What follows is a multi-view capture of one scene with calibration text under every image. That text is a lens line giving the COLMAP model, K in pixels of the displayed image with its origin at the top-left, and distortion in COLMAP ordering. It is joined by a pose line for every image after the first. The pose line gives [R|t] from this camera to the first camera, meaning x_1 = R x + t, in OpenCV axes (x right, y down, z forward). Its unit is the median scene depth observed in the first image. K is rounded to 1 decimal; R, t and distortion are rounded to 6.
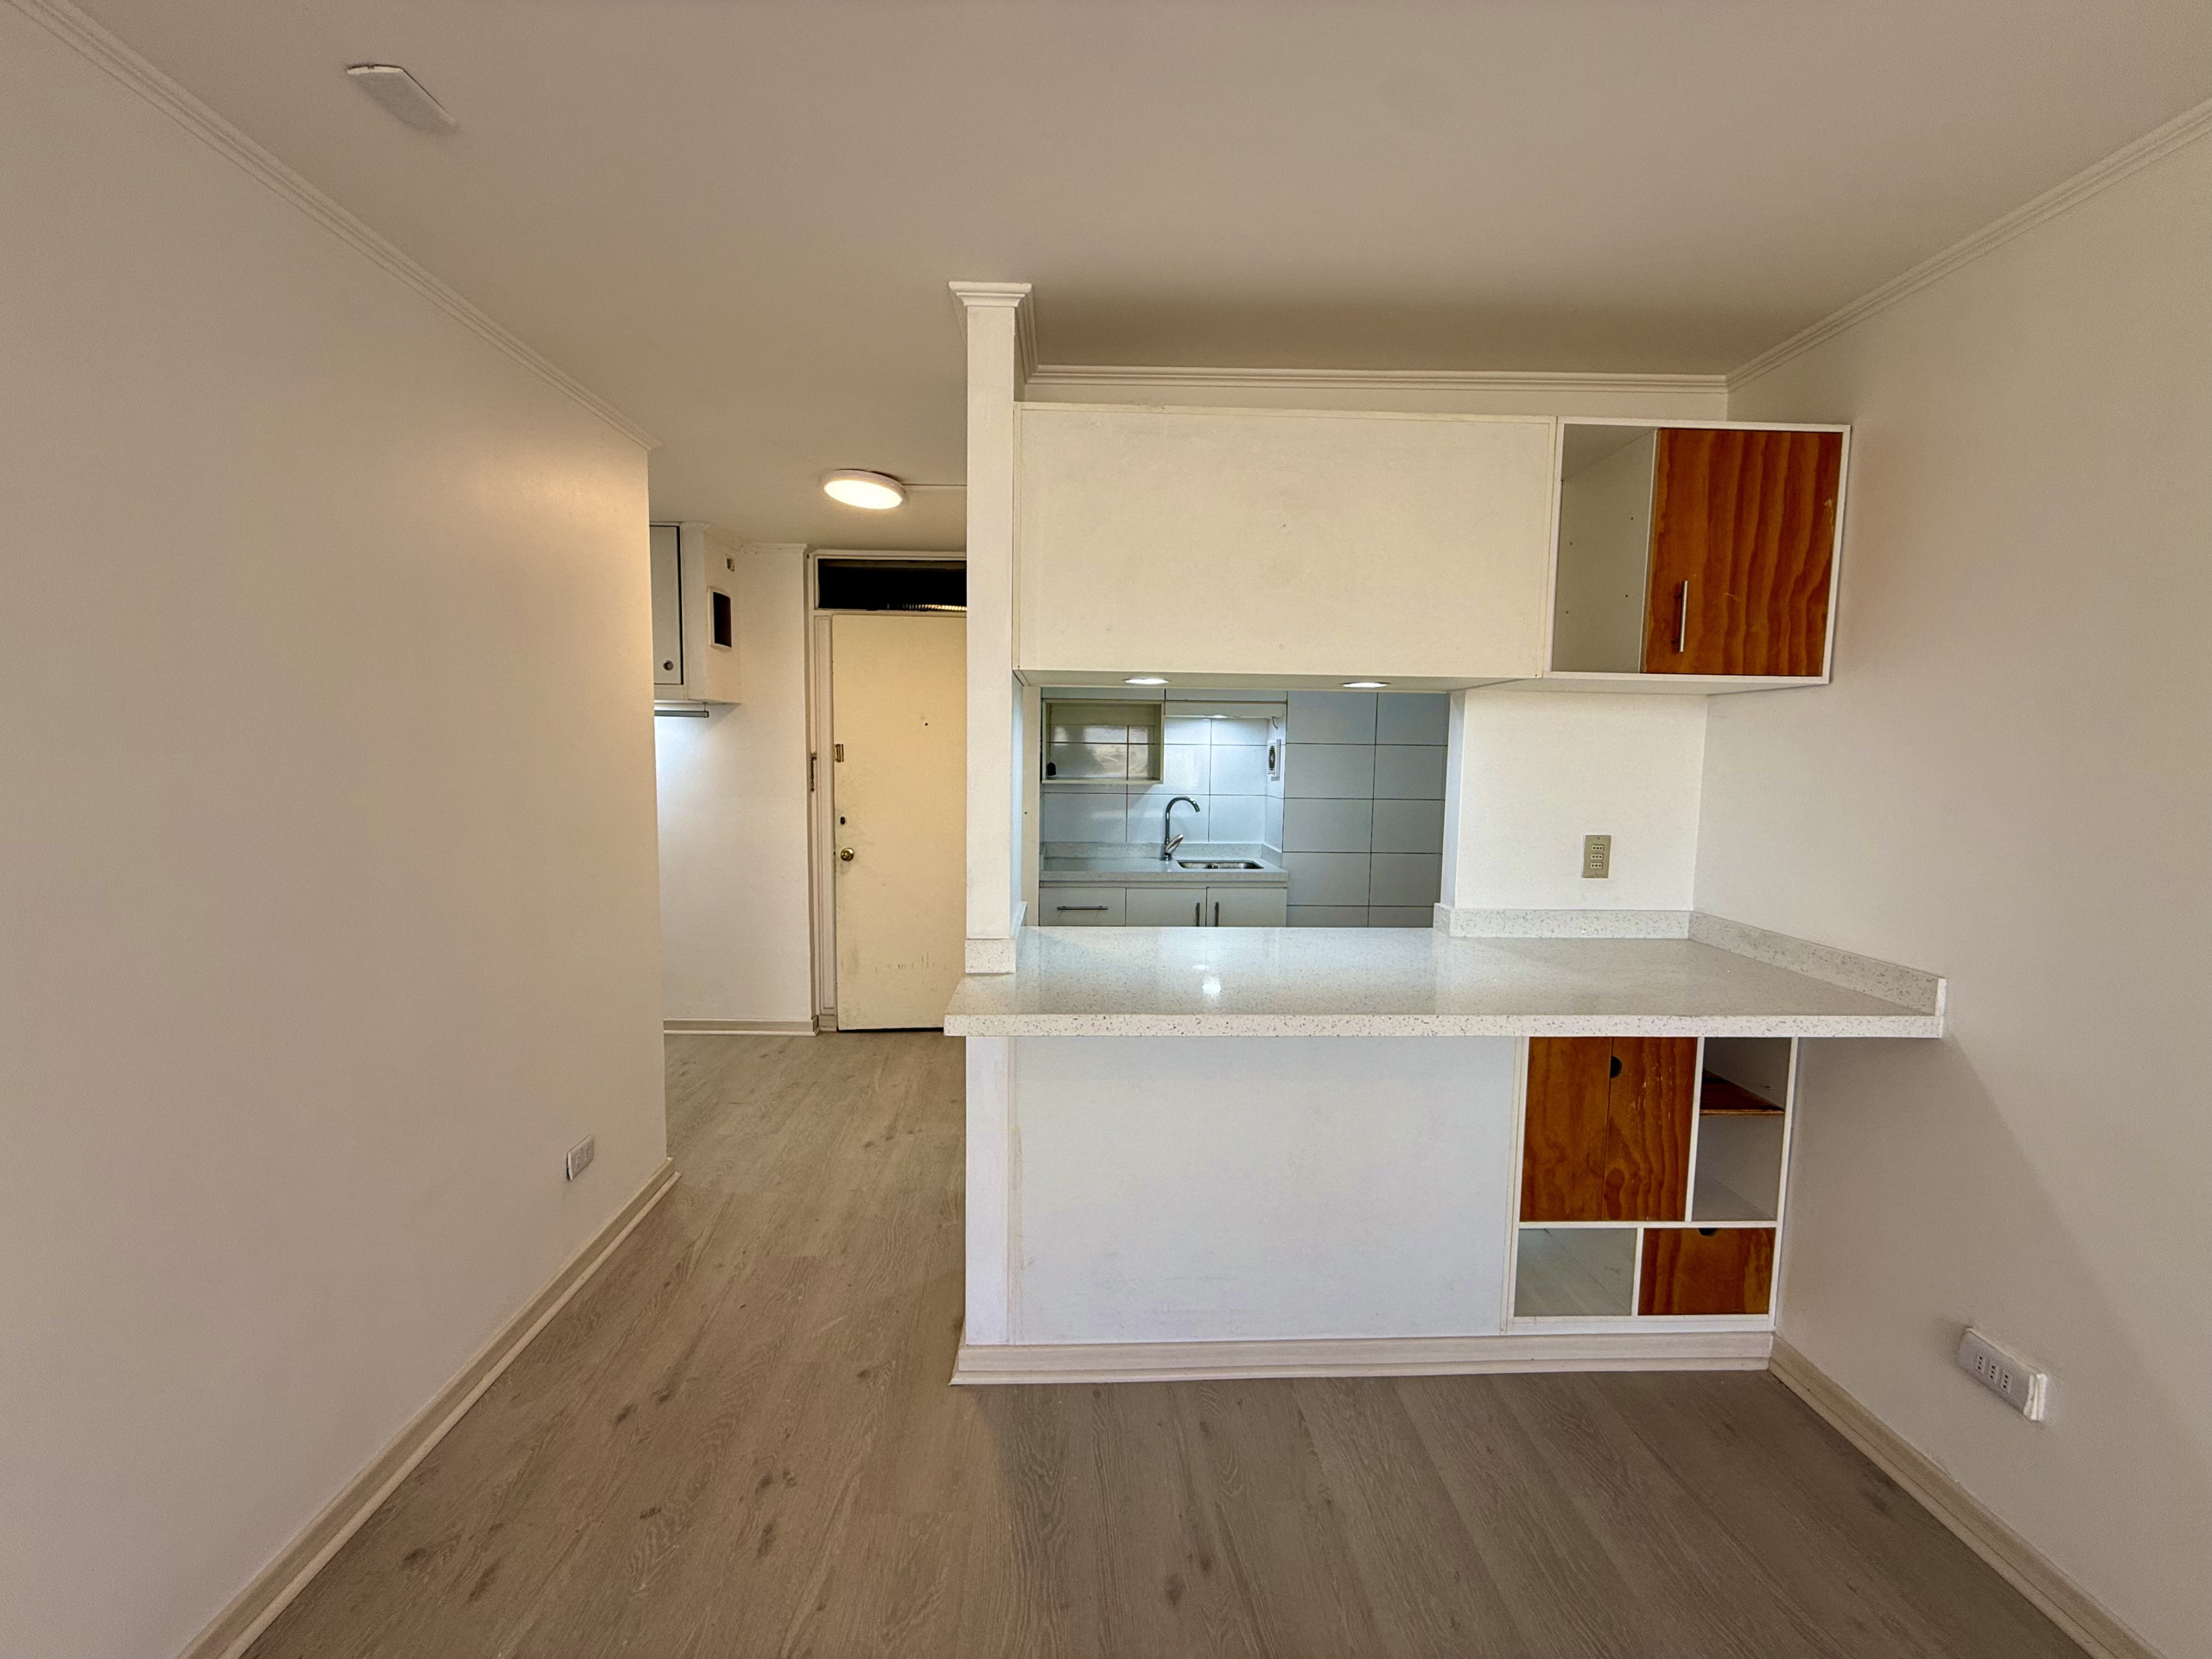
lens RADIAL K [[884.4, 0, 1101.1], [0, 884.4, 829.3], [0, 0, 1]] dist [0.000795, 0.000053]
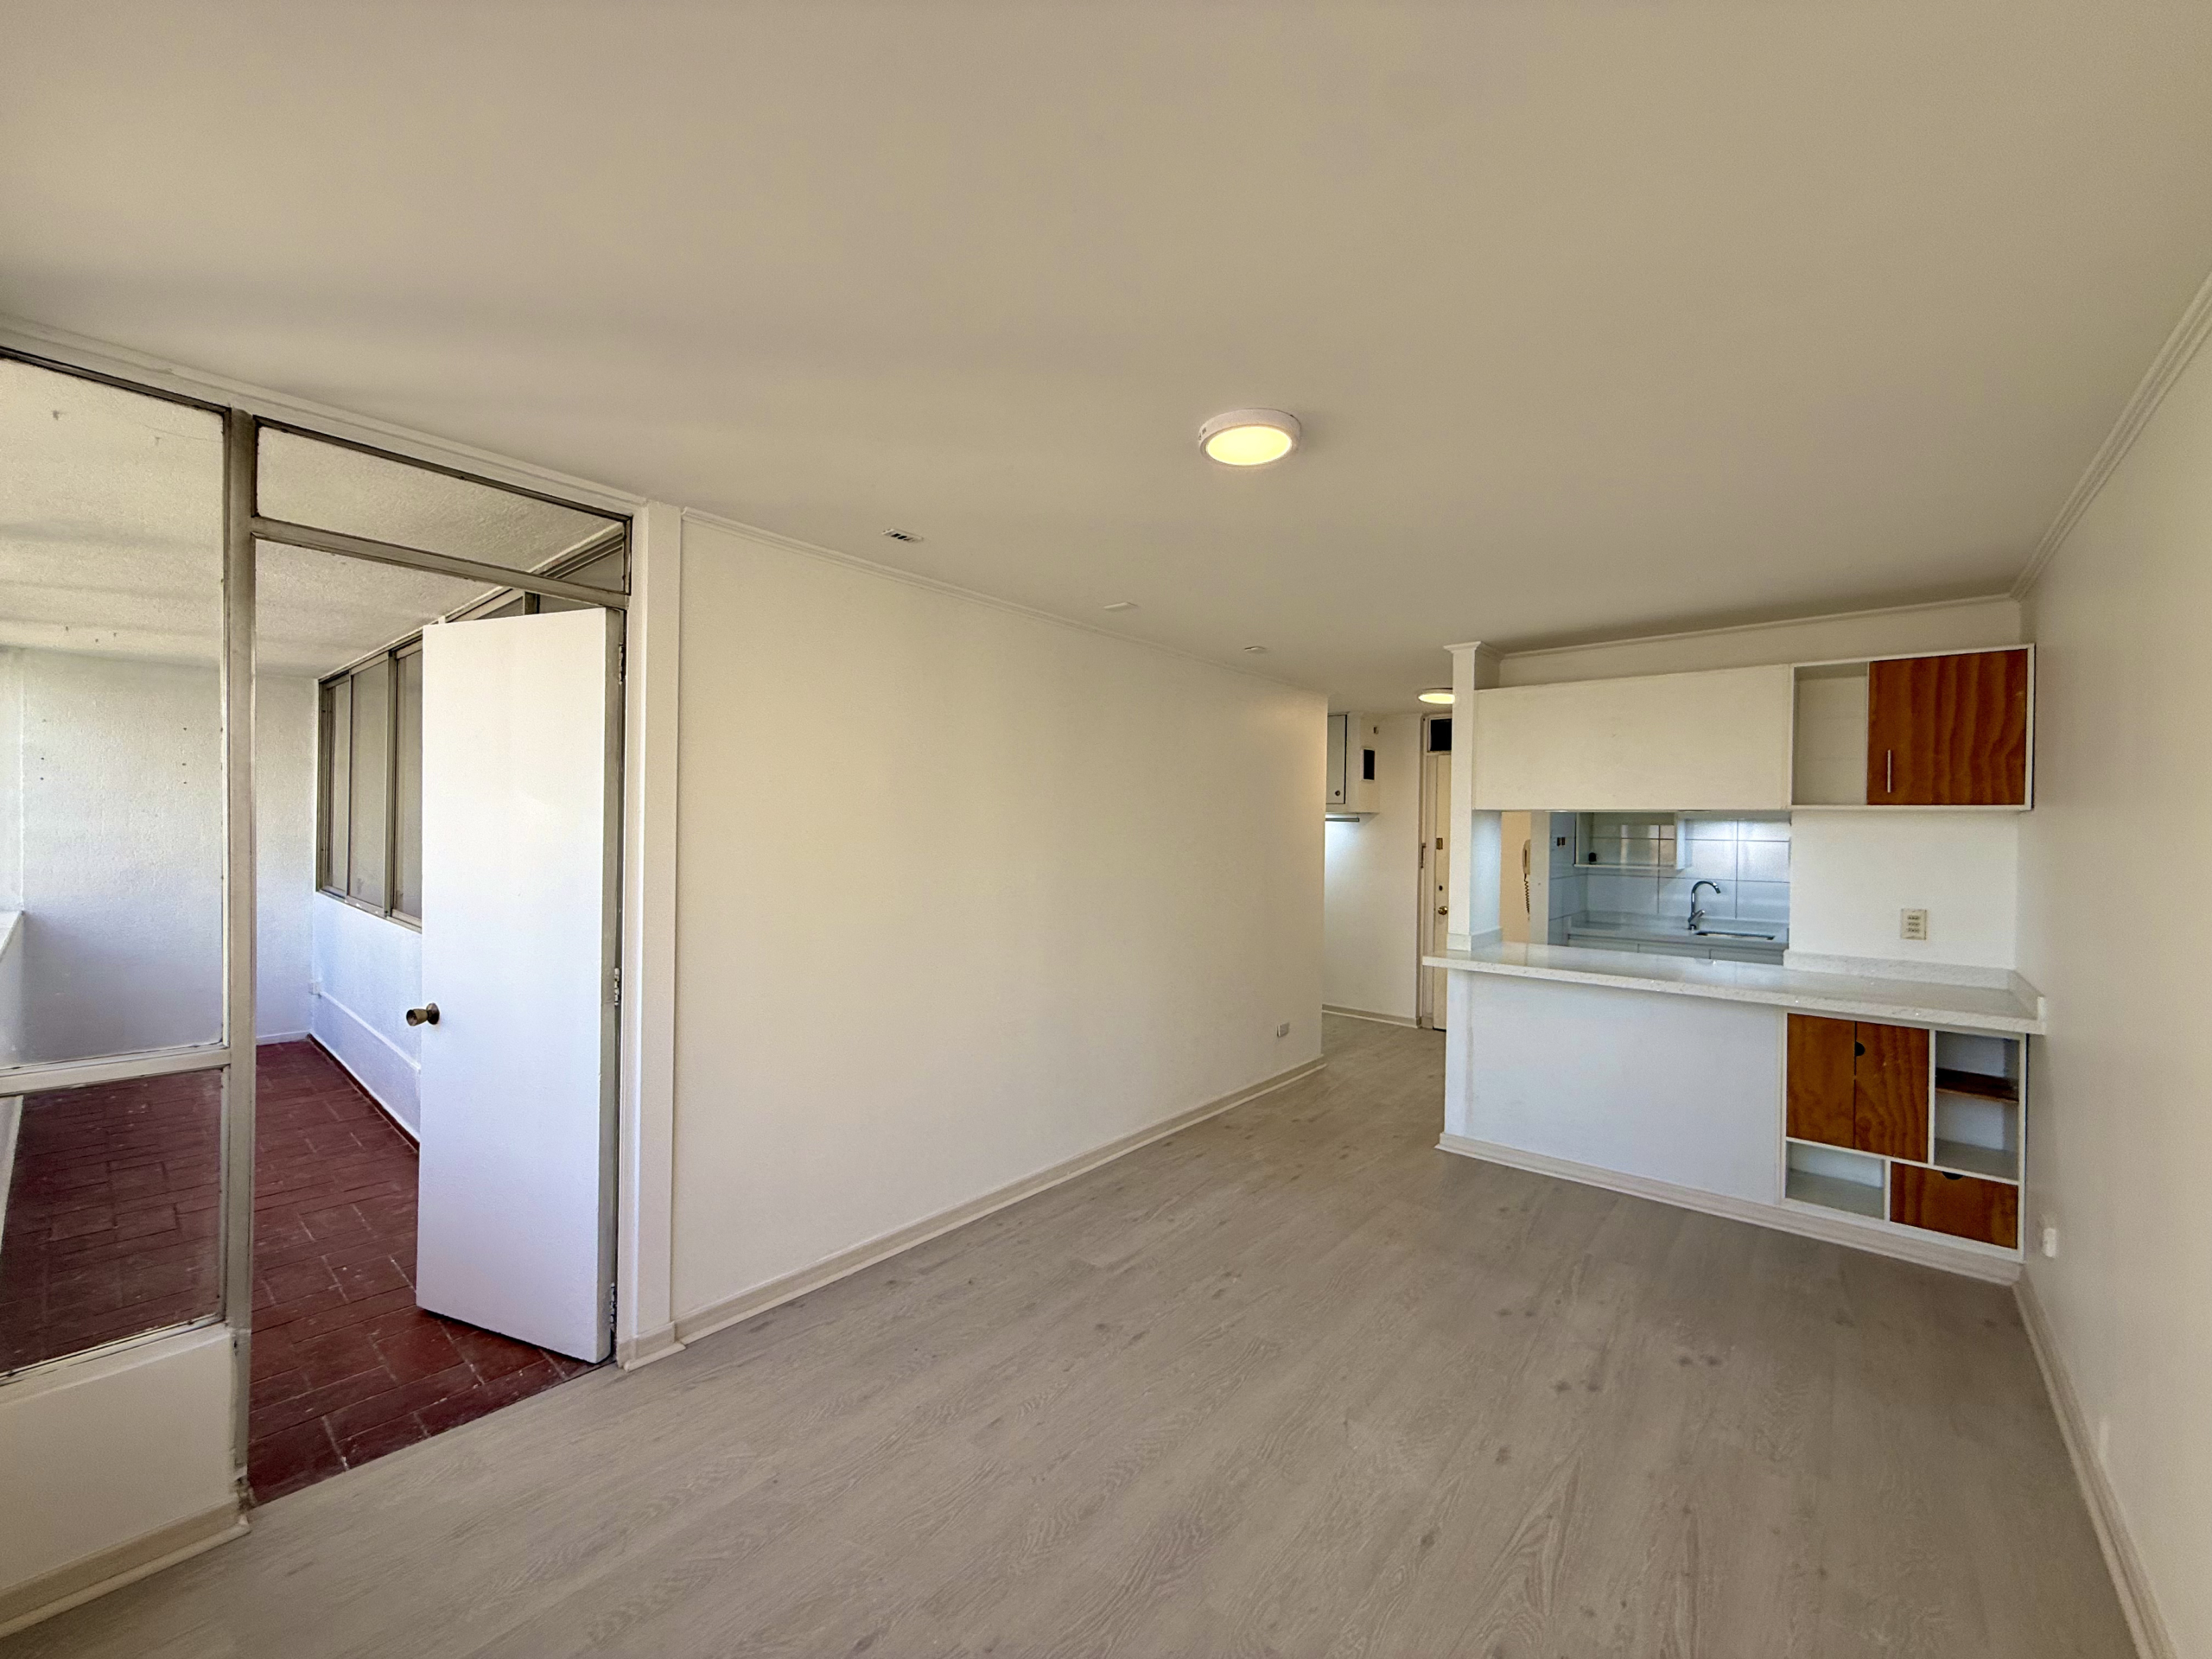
lens RADIAL K [[881.1, 0, 1097.3], [0, 881.1, 829.3], [0, 0, 1]] dist [-0.000371, -0.000013]
pose [[0.737957, 0.000202, -0.674848, 0.633539], [-0.064545, 0.995437, -0.070283, 0.073480], [0.671754, 0.095424, 0.734602, -1.116570]]
